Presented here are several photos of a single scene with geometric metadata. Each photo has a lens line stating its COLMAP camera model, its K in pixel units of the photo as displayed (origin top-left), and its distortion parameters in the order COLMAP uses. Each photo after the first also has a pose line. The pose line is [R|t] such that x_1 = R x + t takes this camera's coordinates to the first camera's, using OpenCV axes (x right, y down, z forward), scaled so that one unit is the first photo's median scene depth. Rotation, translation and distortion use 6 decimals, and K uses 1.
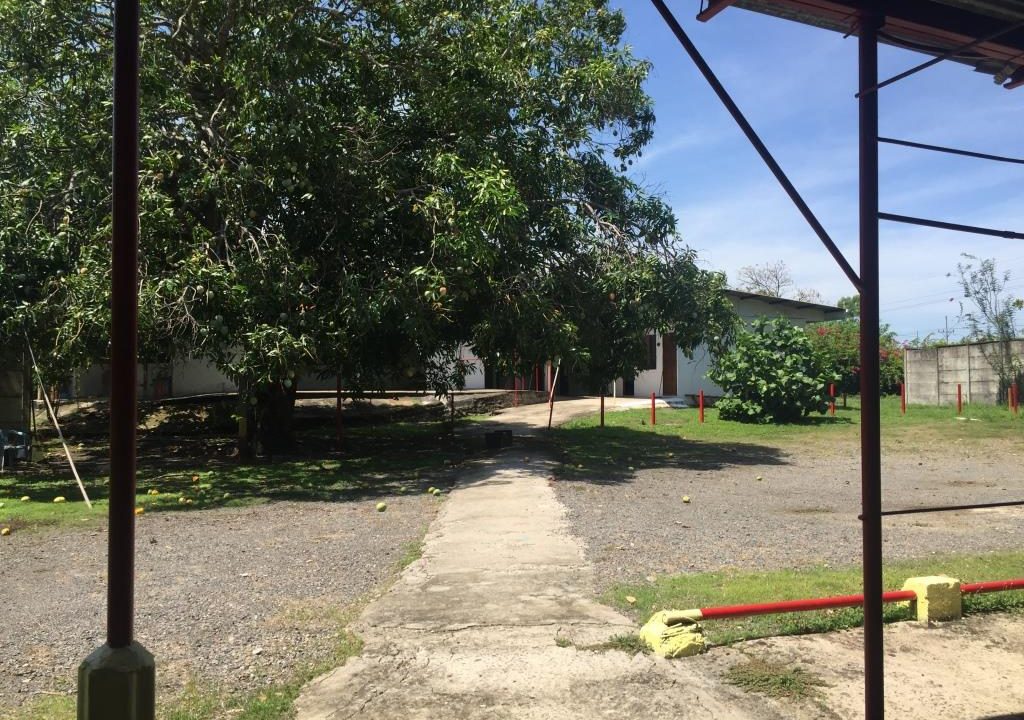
lens RADIAL K [[879.2, 0, 512.3], [0, 879.2, 359.1], [0, 0, 1]] dist [0.100914, -0.156897]
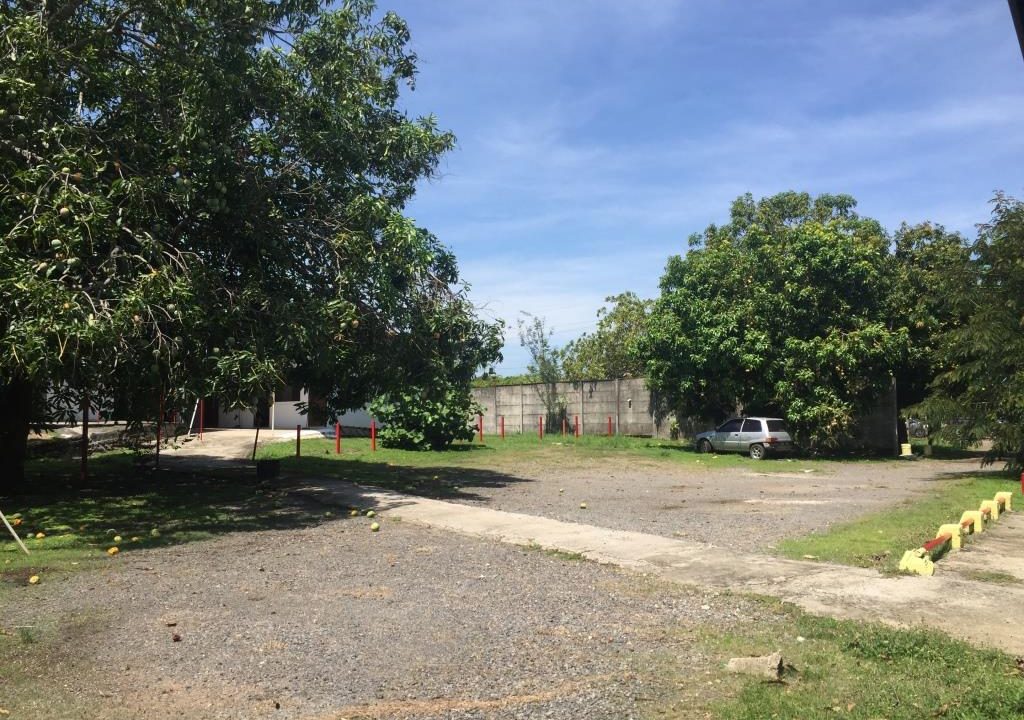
lens RADIAL K [[879.2, 0, 513.2], [0, 879.2, 359.7], [0, 0, 1]] dist [0.100914, -0.156897]
pose [[0.820498, 0.042425, 0.570073, -0.259794], [-0.021184, 0.998814, -0.043843, 0.003727], [-0.571257, 0.023897, 0.820423, 0.012321]]
